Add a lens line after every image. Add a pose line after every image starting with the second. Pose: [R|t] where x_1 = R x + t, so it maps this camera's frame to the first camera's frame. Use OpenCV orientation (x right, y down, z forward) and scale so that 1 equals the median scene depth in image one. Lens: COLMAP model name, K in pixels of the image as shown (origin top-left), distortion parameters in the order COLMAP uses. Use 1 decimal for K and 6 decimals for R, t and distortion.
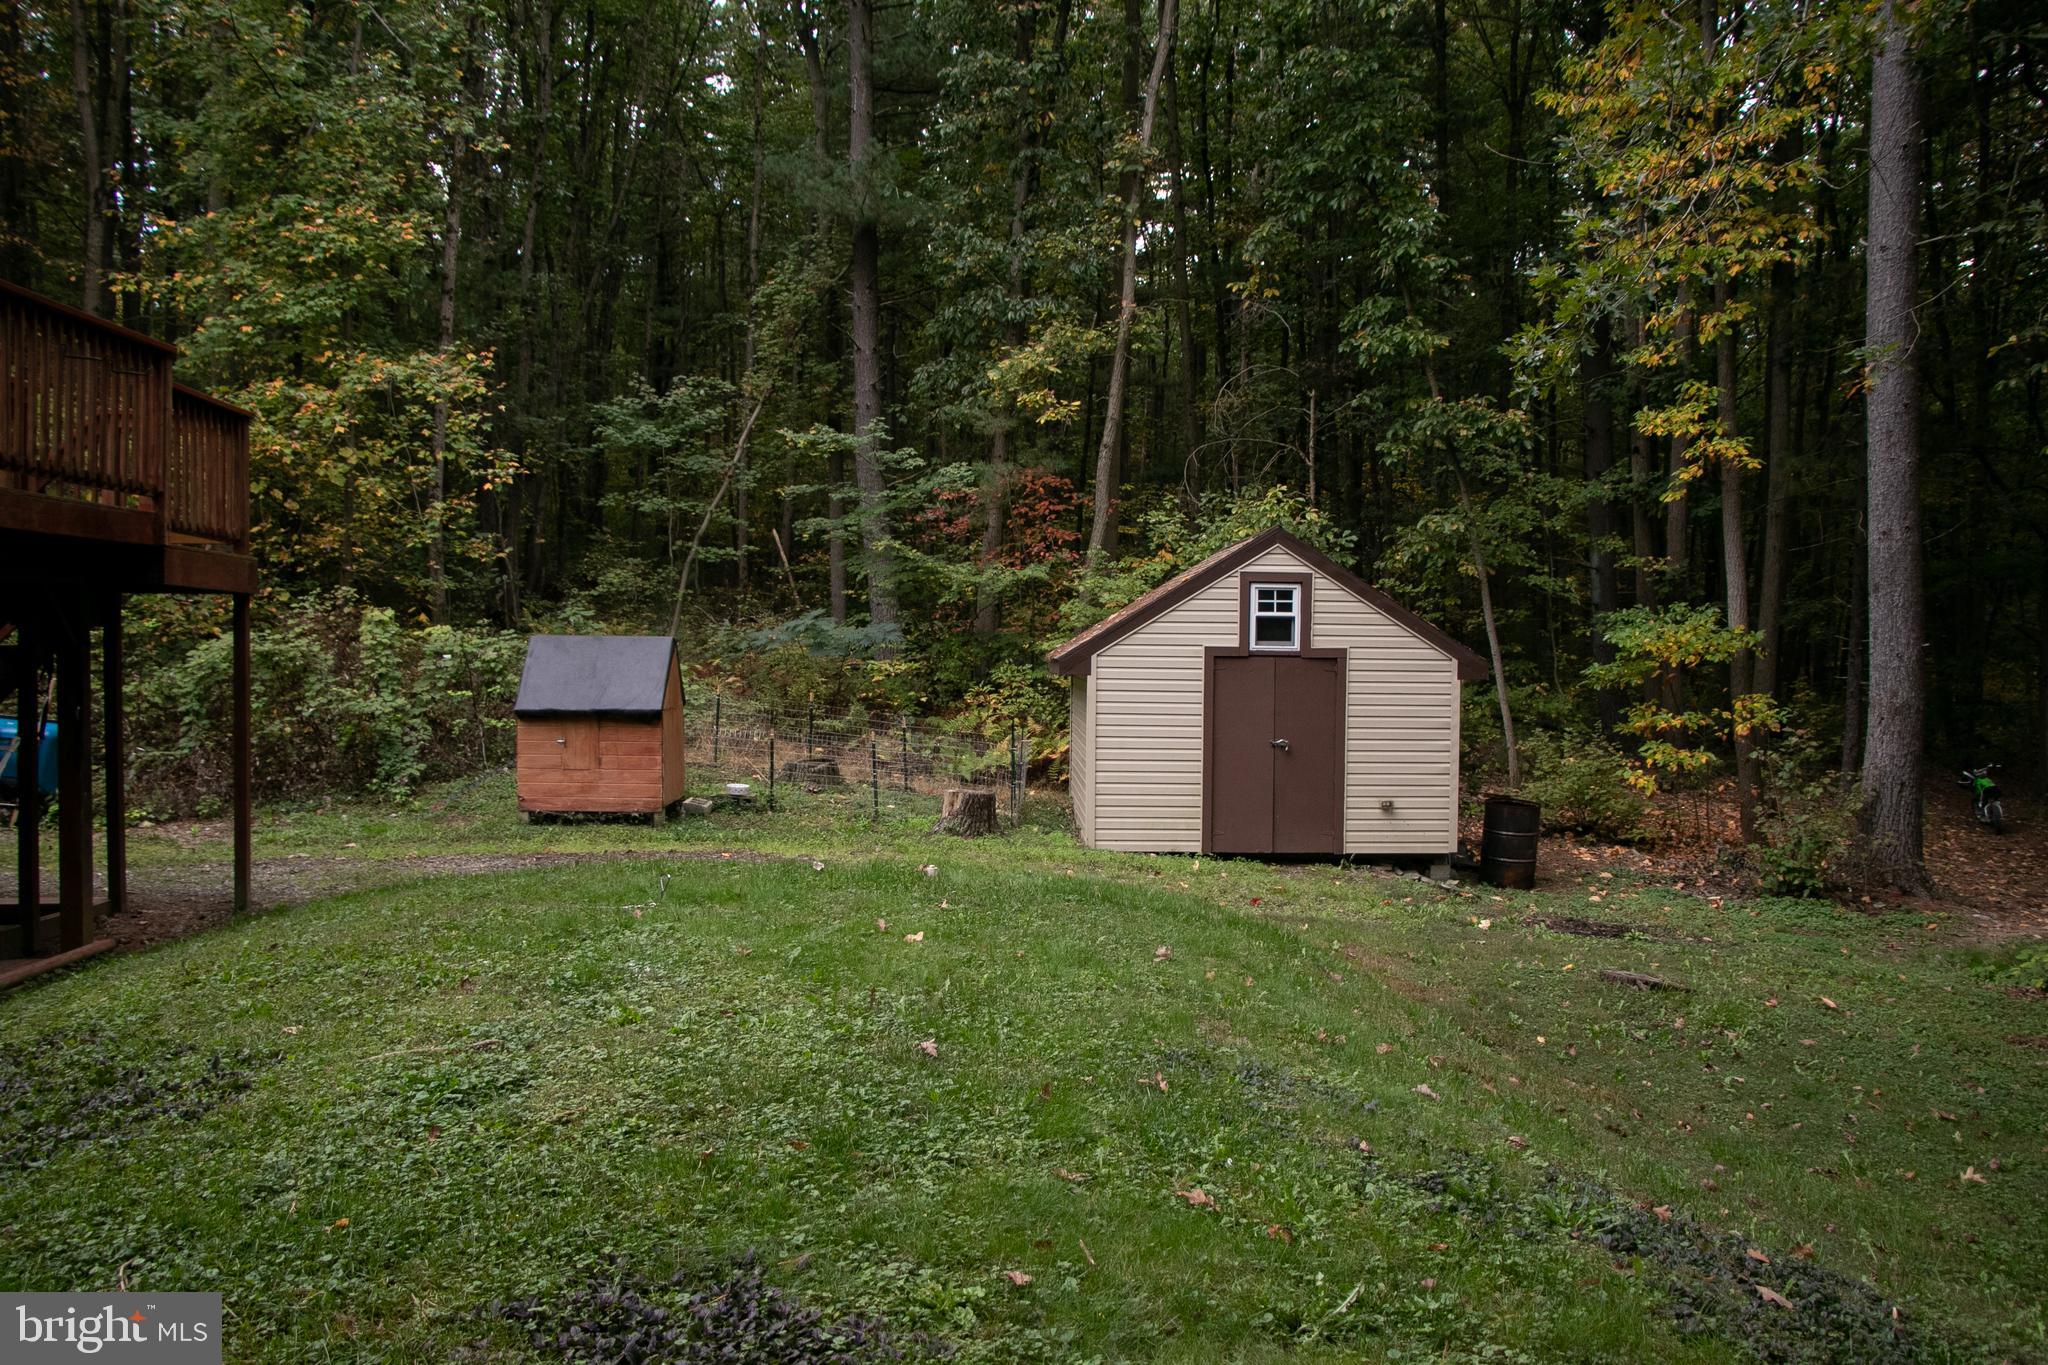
lens RADIAL K [[1712.8, 0, 1024.0], [0, 1712.8, 682.5], [0, 0, 1]] dist [-0.132565, 0.177325]
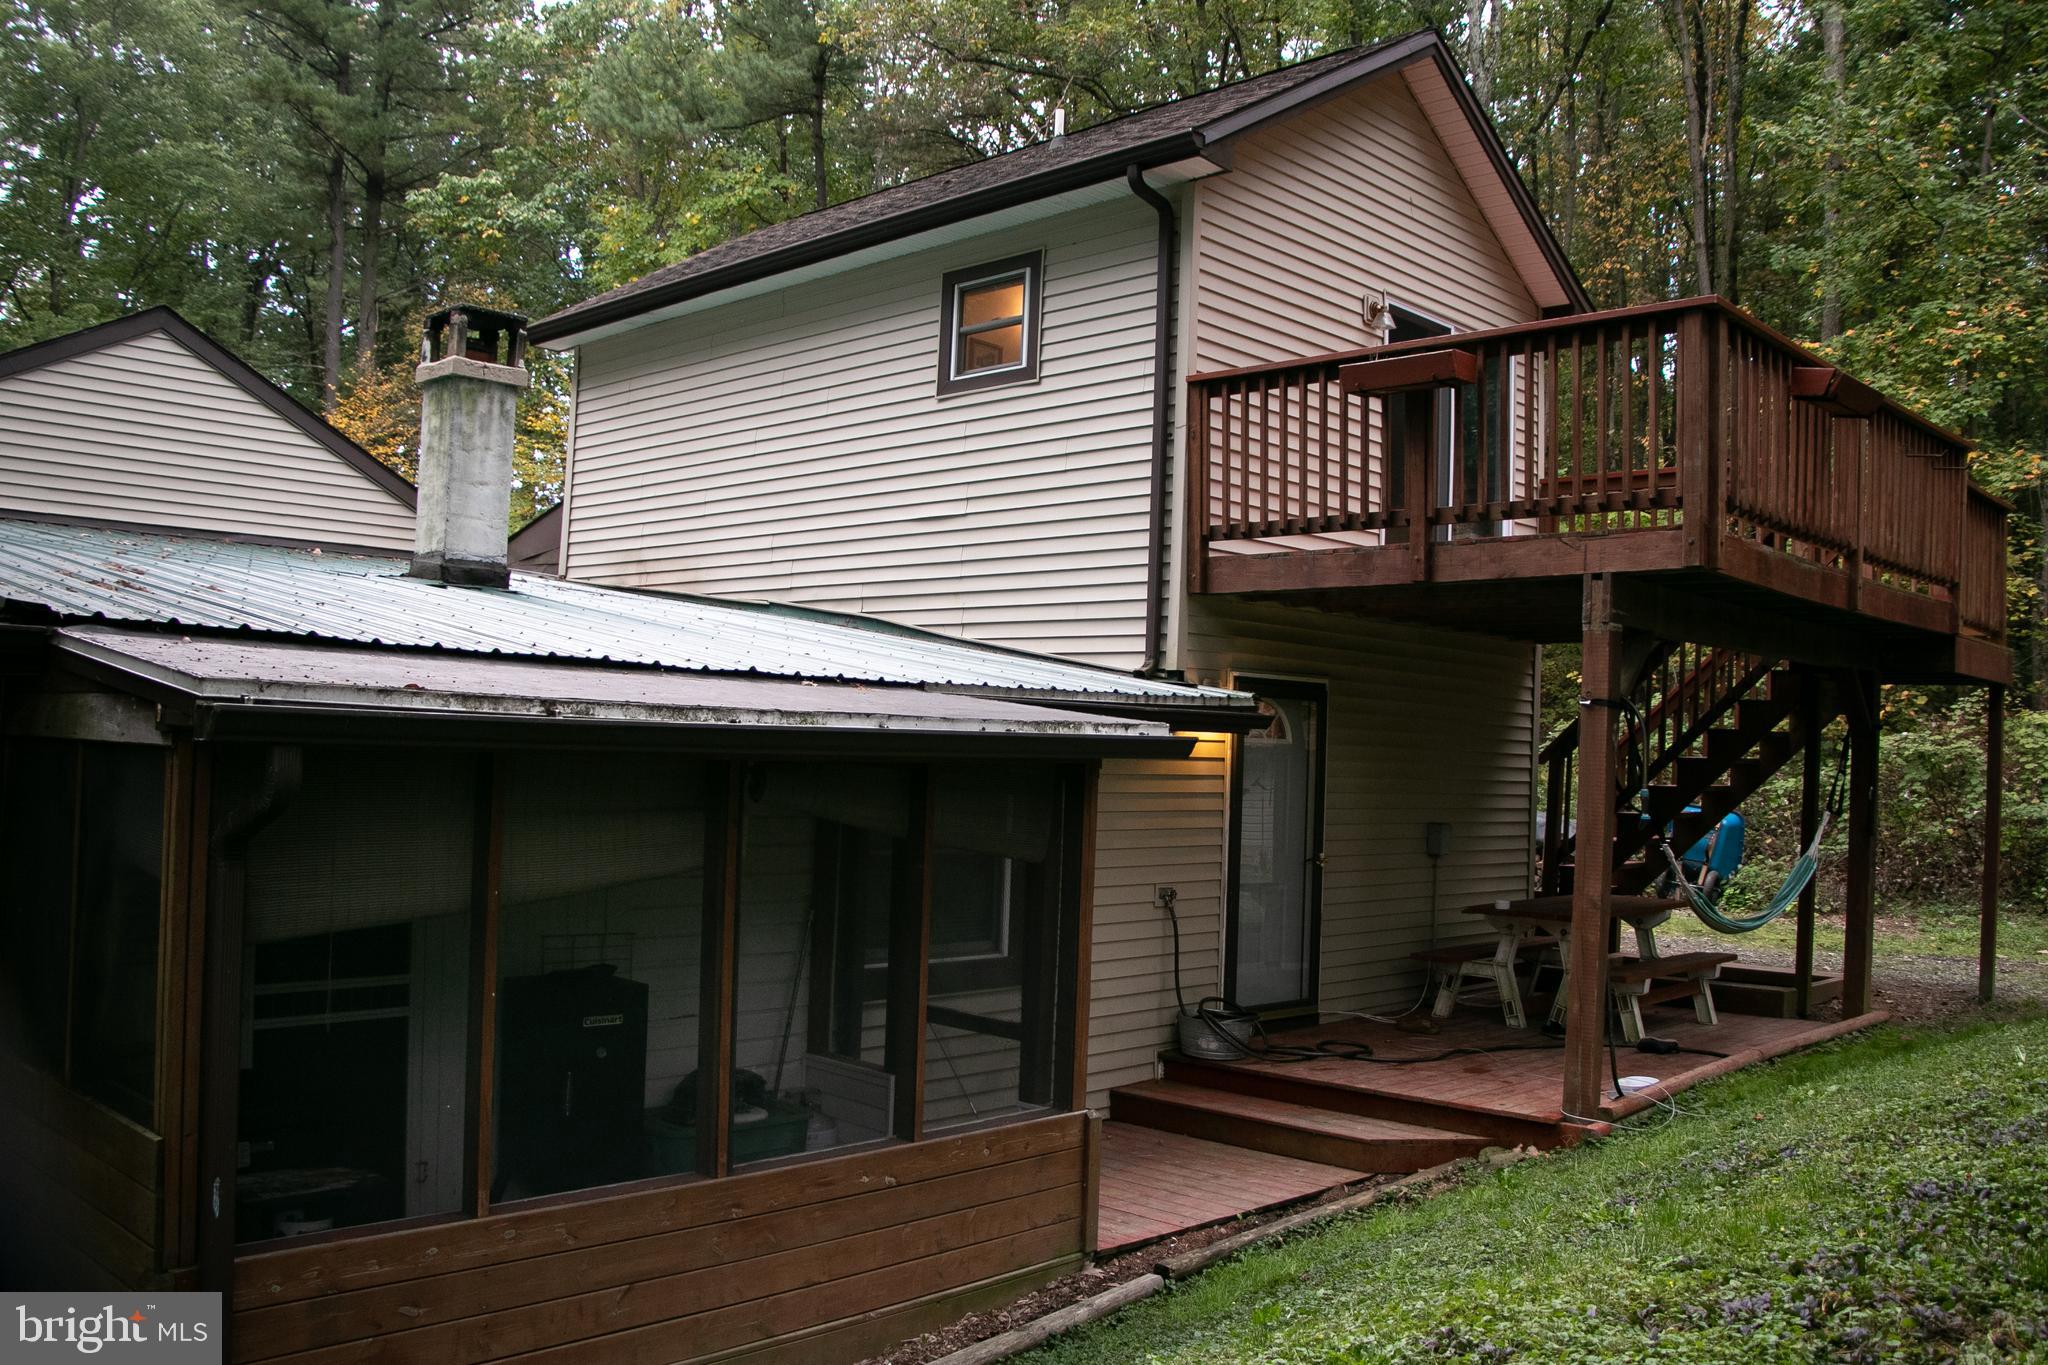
lens RADIAL K [[1712.8, 0, 1024.0], [0, 1712.8, 682.5], [0, 0, 1]] dist [-0.132565, 0.177325]
pose [[0.739347, -0.012404, -0.673211, -0.167802], [-0.041306, 0.997112, -0.063735, 0.024628], [0.672057, 0.074930, 0.736699, -0.094360]]
